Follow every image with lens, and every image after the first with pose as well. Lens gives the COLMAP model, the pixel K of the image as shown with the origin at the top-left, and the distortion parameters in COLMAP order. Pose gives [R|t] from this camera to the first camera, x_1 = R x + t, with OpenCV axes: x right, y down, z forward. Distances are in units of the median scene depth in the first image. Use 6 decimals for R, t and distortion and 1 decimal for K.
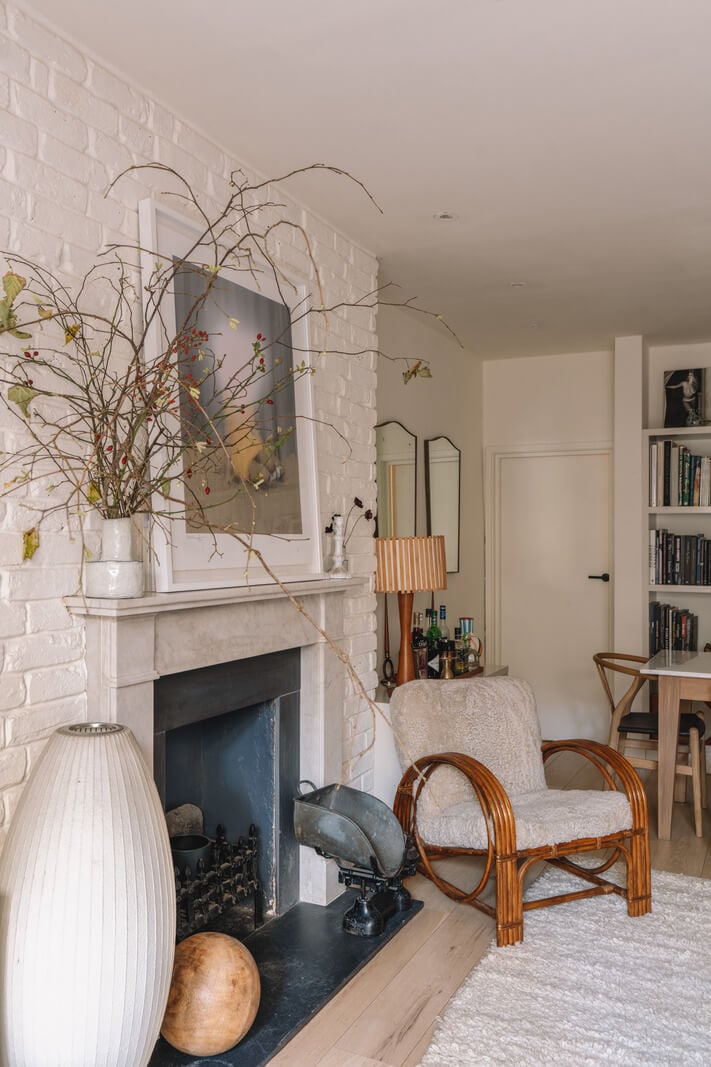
lens RADIAL K [[923.8, 0, 355.5], [0, 923.8, 533.5], [0, 0, 1]] dist [0.018832, 0.004439]
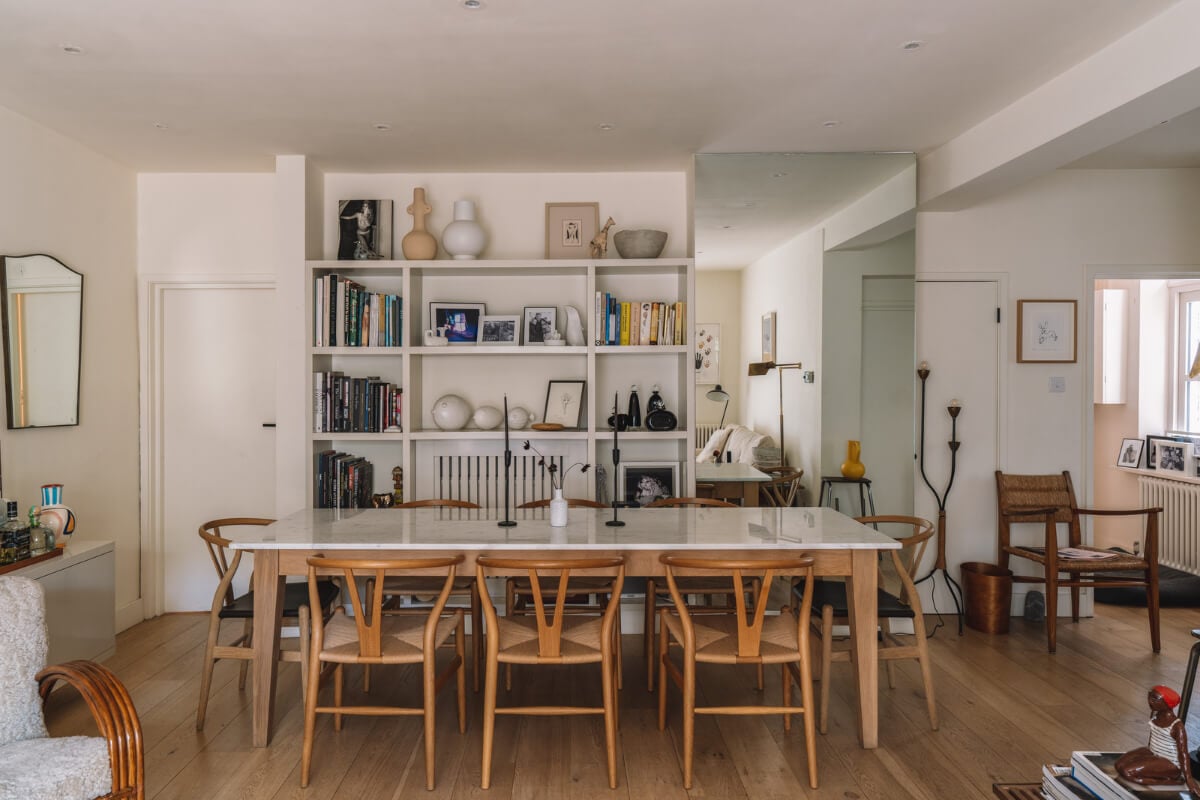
lens RADIAL K [[873.5, 0, 561.0], [0, 873.5, 396.9], [0, 0, 1]] dist [0.011328, -0.001366]
pose [[0.898223, -0.013973, 0.439319, 0.158888], [0.003954, 0.999711, 0.023711, 0.000769], [-0.439523, -0.019561, 0.898018, 0.127591]]
